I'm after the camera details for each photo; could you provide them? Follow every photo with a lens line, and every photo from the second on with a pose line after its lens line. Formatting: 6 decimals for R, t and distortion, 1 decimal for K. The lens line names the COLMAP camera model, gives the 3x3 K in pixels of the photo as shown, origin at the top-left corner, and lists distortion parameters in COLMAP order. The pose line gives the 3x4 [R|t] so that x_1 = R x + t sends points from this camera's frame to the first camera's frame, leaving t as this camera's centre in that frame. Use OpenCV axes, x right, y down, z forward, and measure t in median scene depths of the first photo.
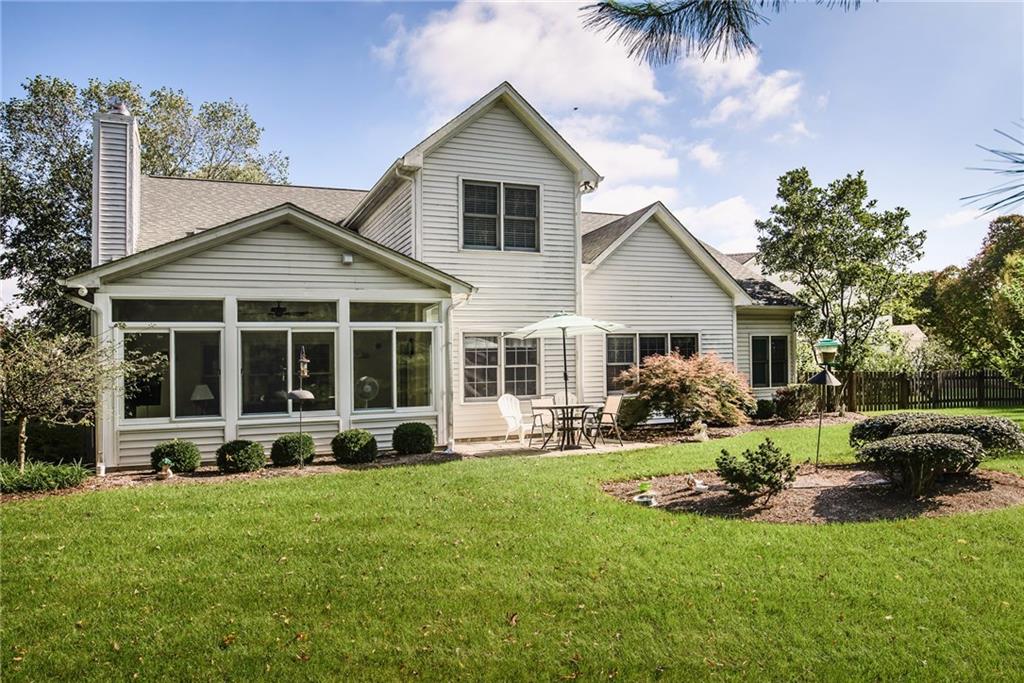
lens RADIAL K [[738.6, 0, 519.1], [0, 738.6, 351.2], [0, 0, 1]] dist [-0.019380, -0.003148]
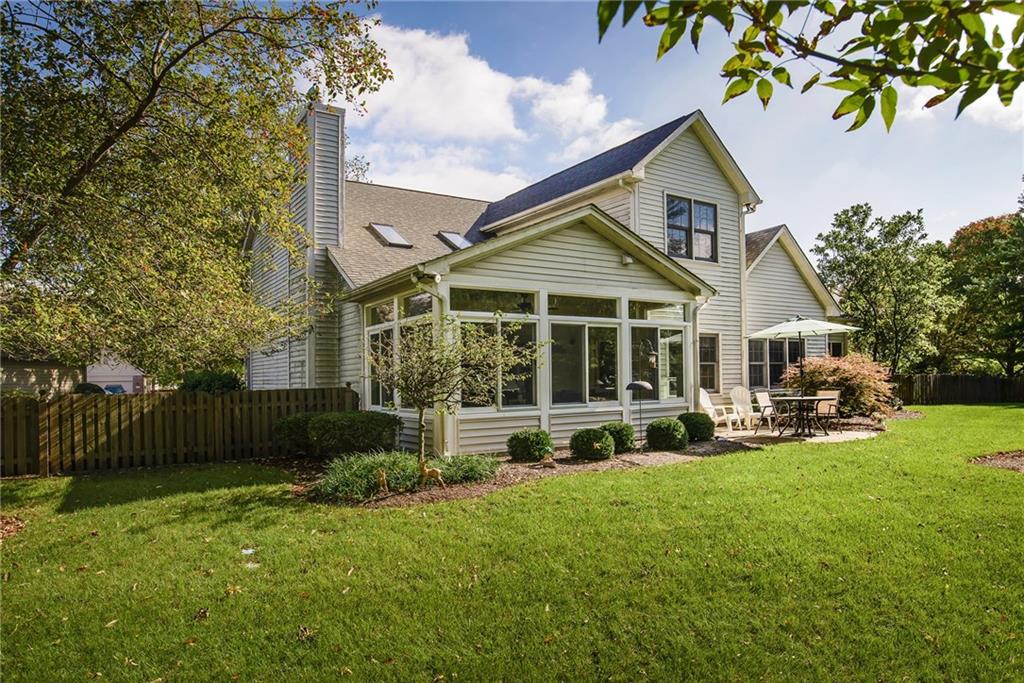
lens RADIAL K [[662.6, 0, 511.5], [0, 662.6, 345.9], [0, 0, 1]] dist [-0.001515, -0.000321]
pose [[0.980477, 0.023269, 0.195254, -0.561415], [-0.020047, 0.999629, -0.018462, 0.020449], [-0.195611, 0.014187, 0.980579, 0.084460]]
